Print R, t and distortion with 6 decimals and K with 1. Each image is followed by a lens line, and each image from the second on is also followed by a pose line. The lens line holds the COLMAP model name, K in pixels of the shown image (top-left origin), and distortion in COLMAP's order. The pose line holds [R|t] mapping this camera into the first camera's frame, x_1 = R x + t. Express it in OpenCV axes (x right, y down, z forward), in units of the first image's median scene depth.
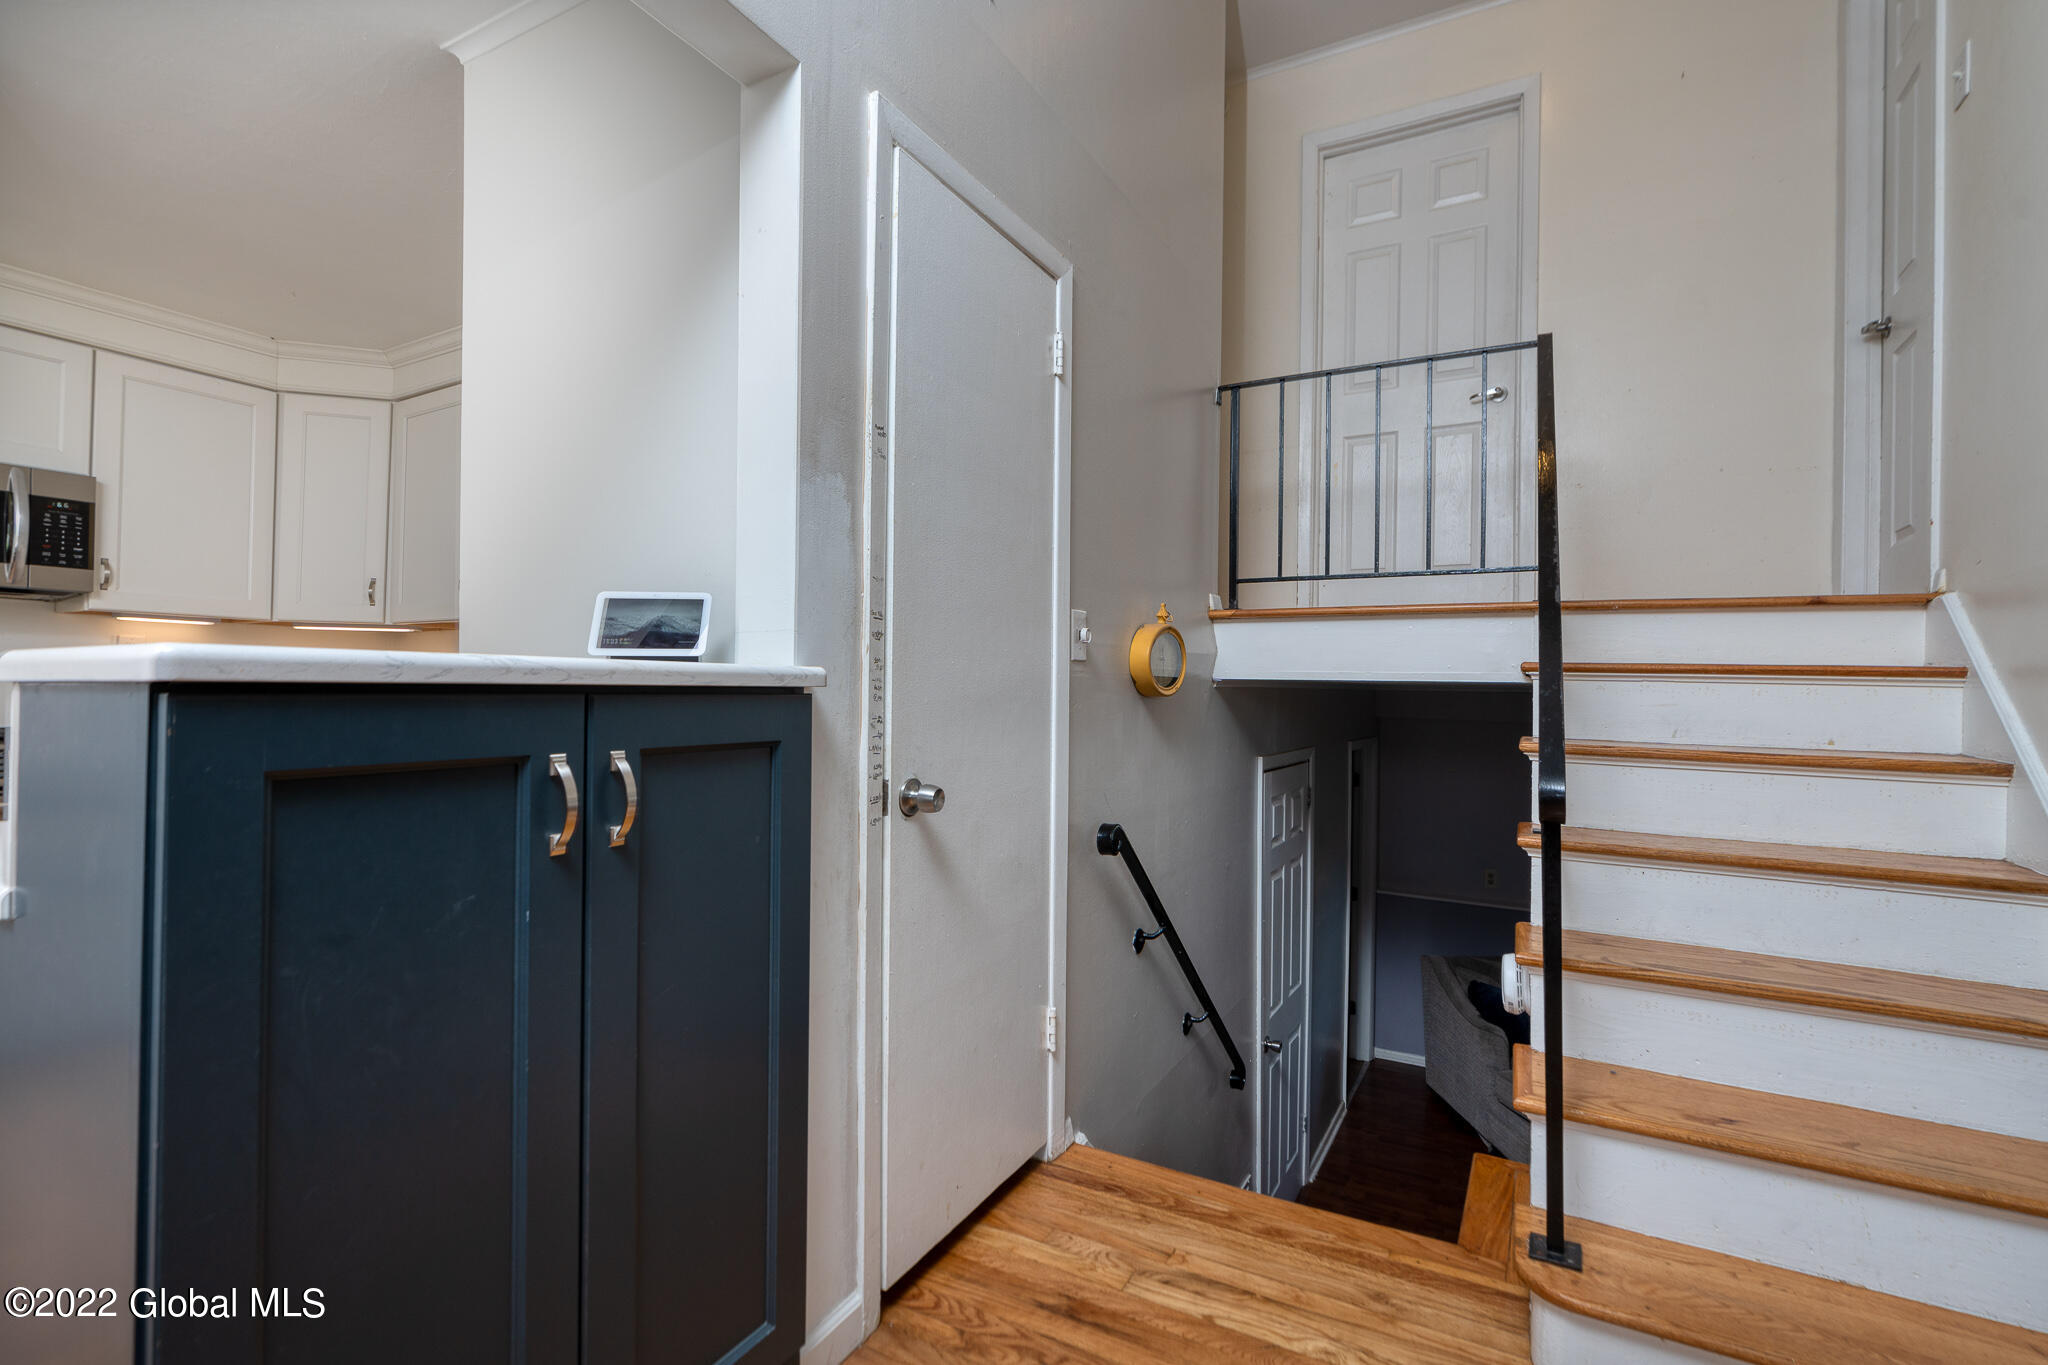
lens RADIAL K [[921.2, 0, 1024.0], [0, 921.2, 682.5], [0, 0, 1]] dist [0.004228, 0.000380]
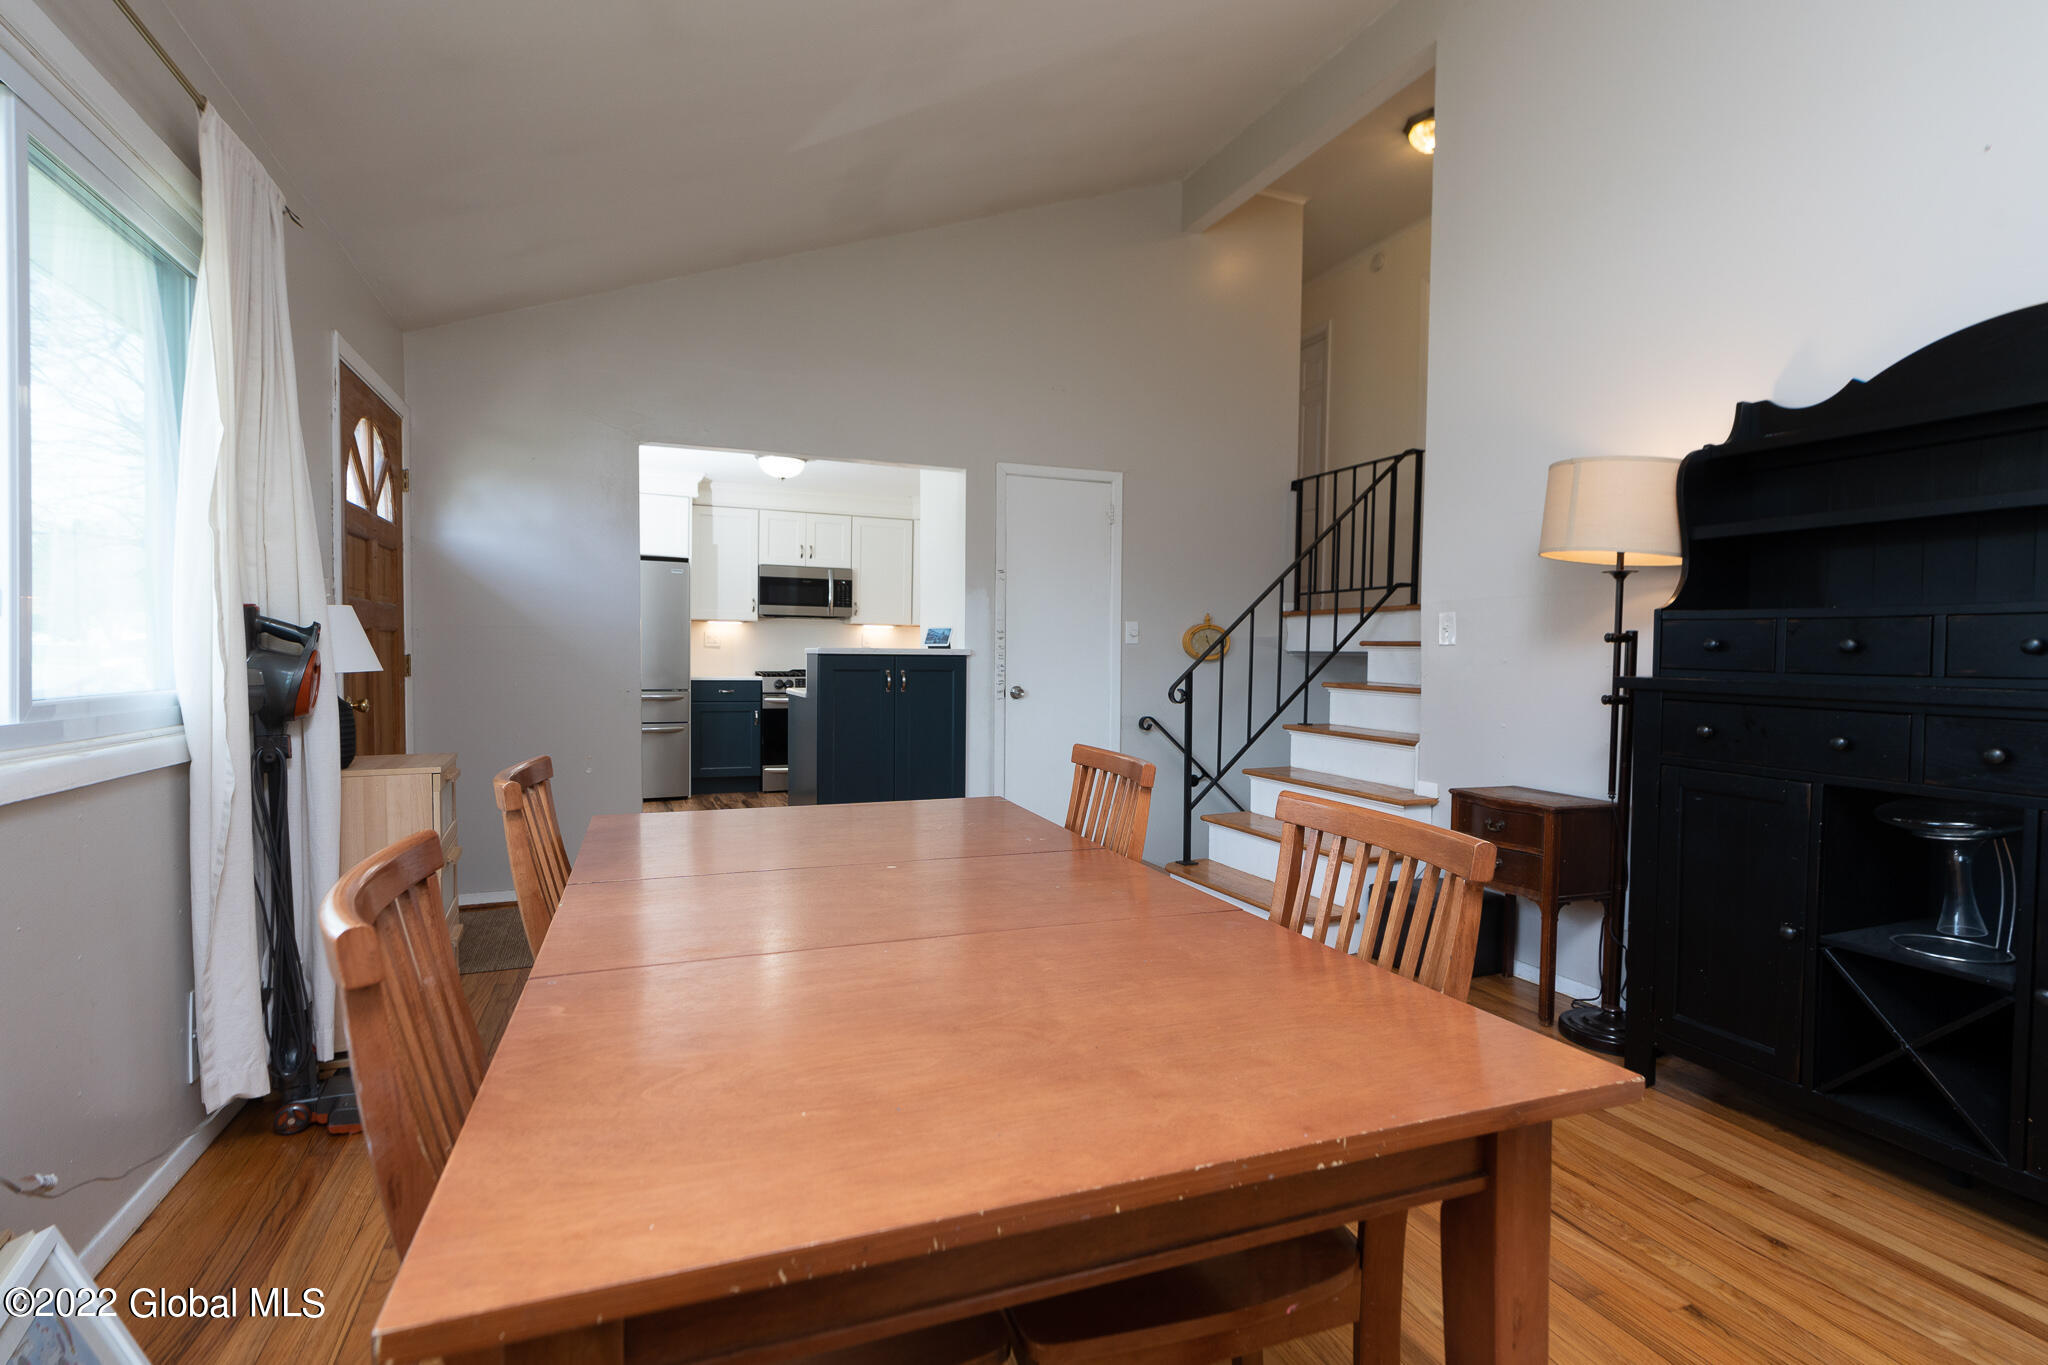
lens RADIAL K [[986.1, 0, 1031.4], [0, 986.1, 682.7], [0, 0, 1]] dist [-0.001288, -0.000824]
pose [[0.787535, 0.019222, -0.615970, 0.990050], [-0.001600, 0.999574, 0.029147, -0.000154], [0.616267, -0.021968, 0.787231, -0.774215]]
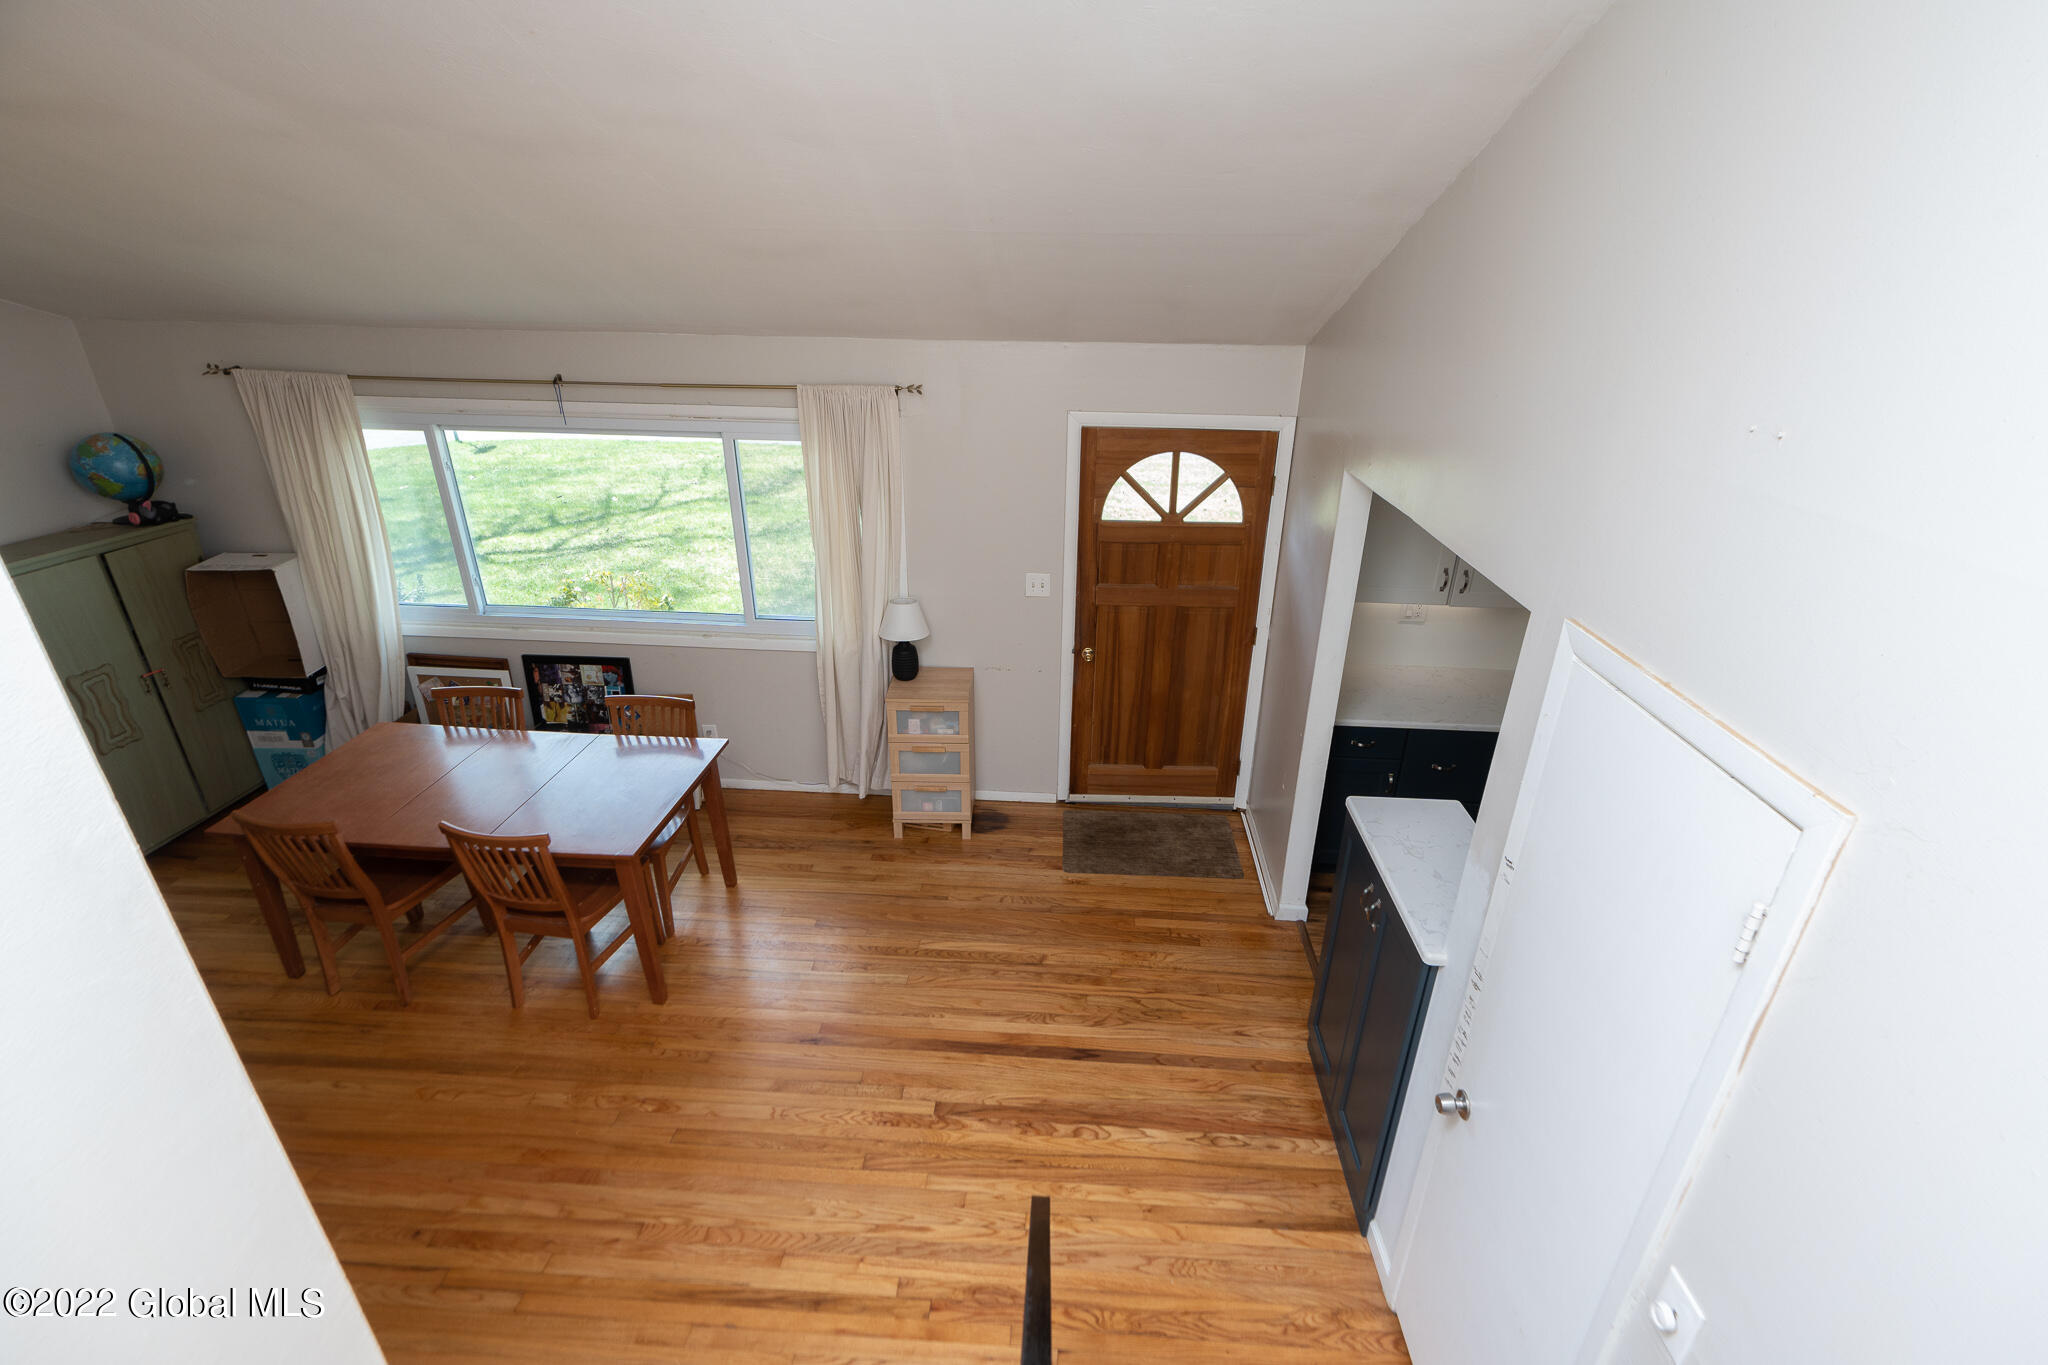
lens RADIAL K [[921.2, 0, 1024.0], [0, 921.2, 682.5], [0, 0, 1]] dist [0.004228, 0.000380]
pose [[-0.897288, 0.169318, -0.407682, 0.481352], [-0.013199, 0.912815, 0.408159, -0.522027], [0.441247, 0.371617, -0.816824, 0.844212]]
